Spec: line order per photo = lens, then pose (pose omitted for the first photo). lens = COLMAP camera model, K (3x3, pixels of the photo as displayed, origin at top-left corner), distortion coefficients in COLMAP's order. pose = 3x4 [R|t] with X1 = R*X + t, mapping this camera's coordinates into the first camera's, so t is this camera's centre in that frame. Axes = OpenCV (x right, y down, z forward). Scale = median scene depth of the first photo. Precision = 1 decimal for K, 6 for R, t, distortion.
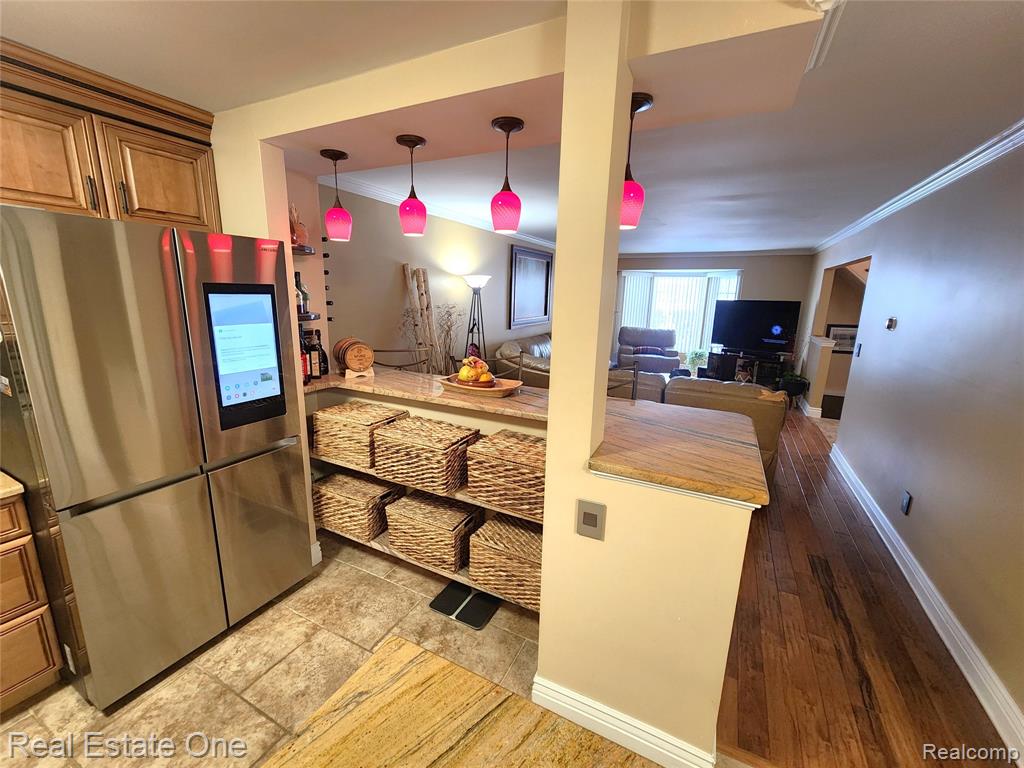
lens RADIAL K [[421.4, 0, 504.8], [0, 421.4, 383.4], [0, 0, 1]] dist [-0.002483, 0.000770]
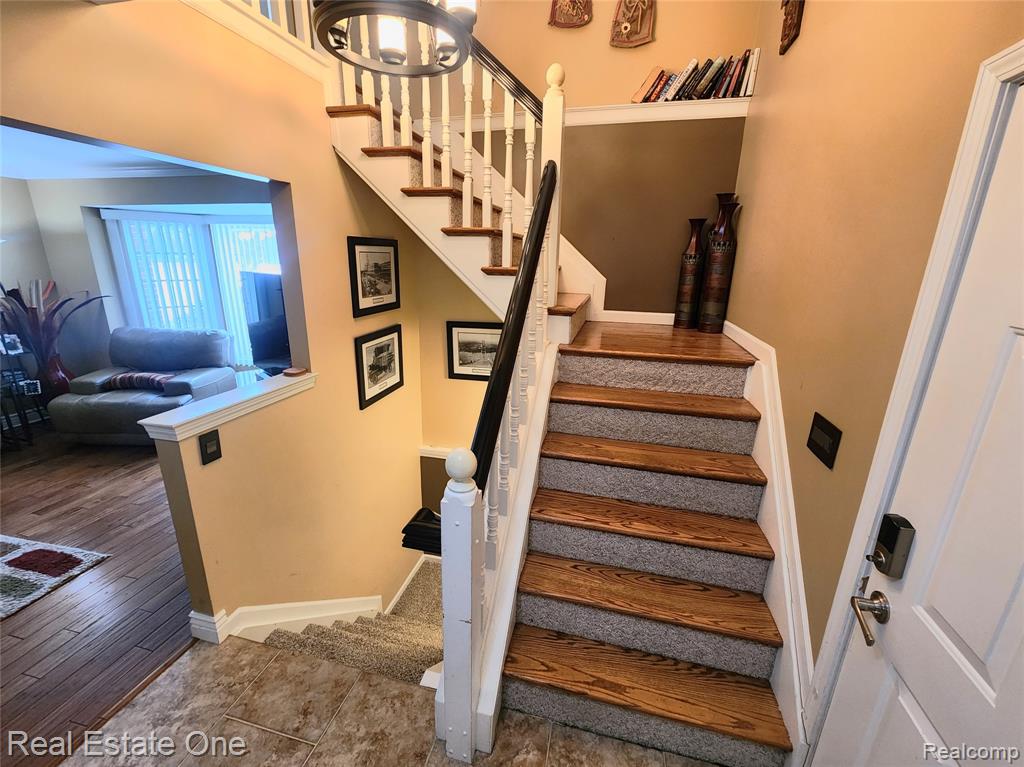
lens RADIAL K [[421.4, 0, 514.3], [0, 421.4, 384.5], [0, 0, 1]] dist [-0.002483, 0.000770]
pose [[0.969384, -0.073108, 0.234412, 0.771357], [0.054272, 0.994831, 0.085829, -0.113259], [-0.239475, -0.070479, 0.968341, 0.544245]]
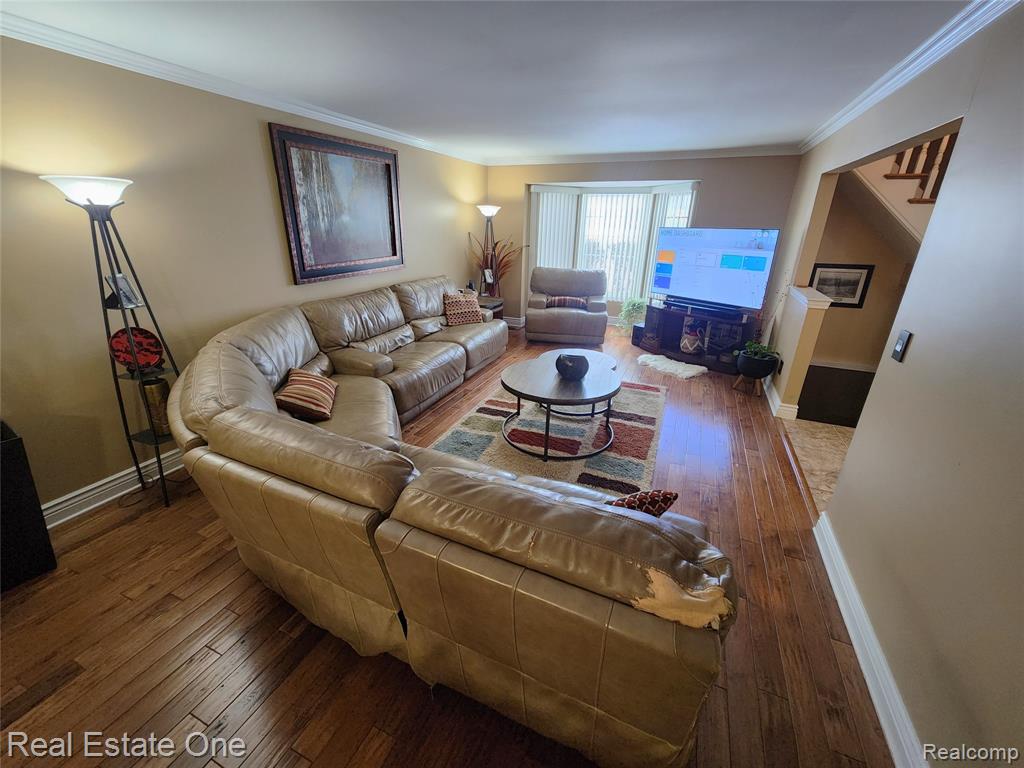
lens RADIAL K [[421.4, 0, 506.5], [0, 421.4, 384.4], [0, 0, 1]] dist [-0.002483, 0.000770]
pose [[0.997419, -0.031857, 0.064348, 0.229587], [0.021111, 0.986686, 0.161262, -0.071276], [-0.068628, -0.159487, 0.984812, 0.343364]]
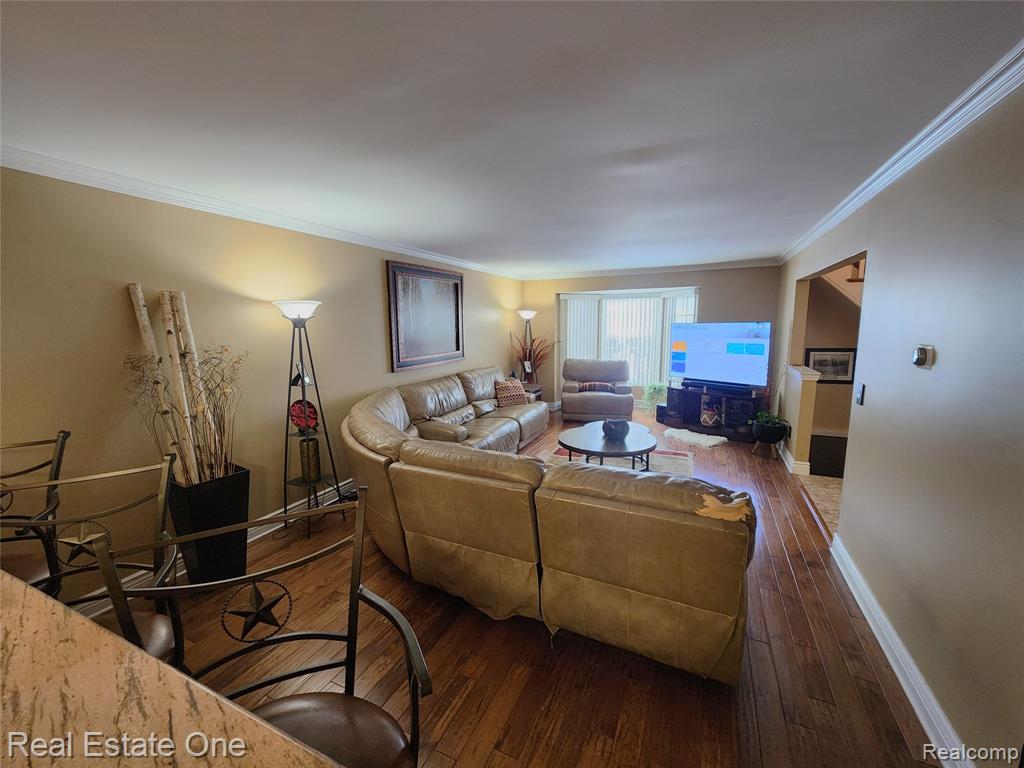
lens RADIAL K [[421.4, 0, 505.2], [0, 421.4, 382.3], [0, 0, 1]] dist [-0.002483, 0.000770]
pose [[0.998598, -0.039368, 0.035392, 0.162874], [0.041809, 0.996593, -0.071094, -0.044125], [-0.032472, 0.072474, 0.996842, 0.221754]]
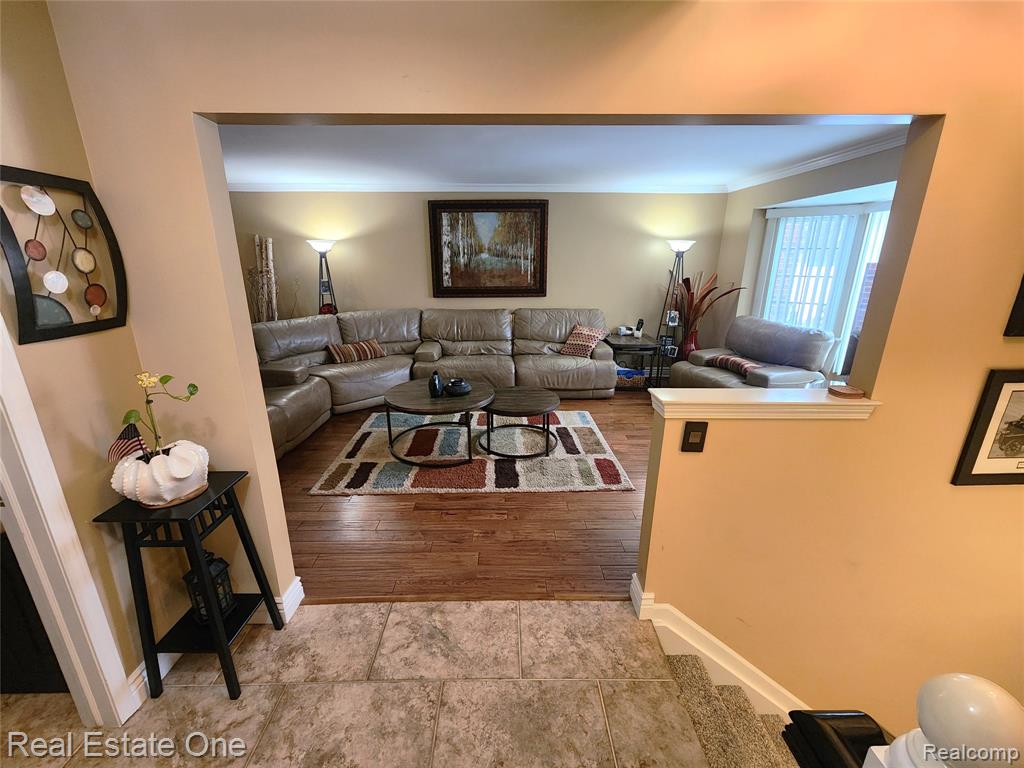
lens RADIAL K [[421.4, 0, 507.9], [0, 421.4, 383.3], [0, 0, 1]] dist [-0.002483, 0.000770]
pose [[0.466905, 0.233757, -0.852853, 0.797923], [-0.178520, 0.969489, 0.167992, -0.114608], [0.866101, 0.073815, 0.494389, 0.620480]]
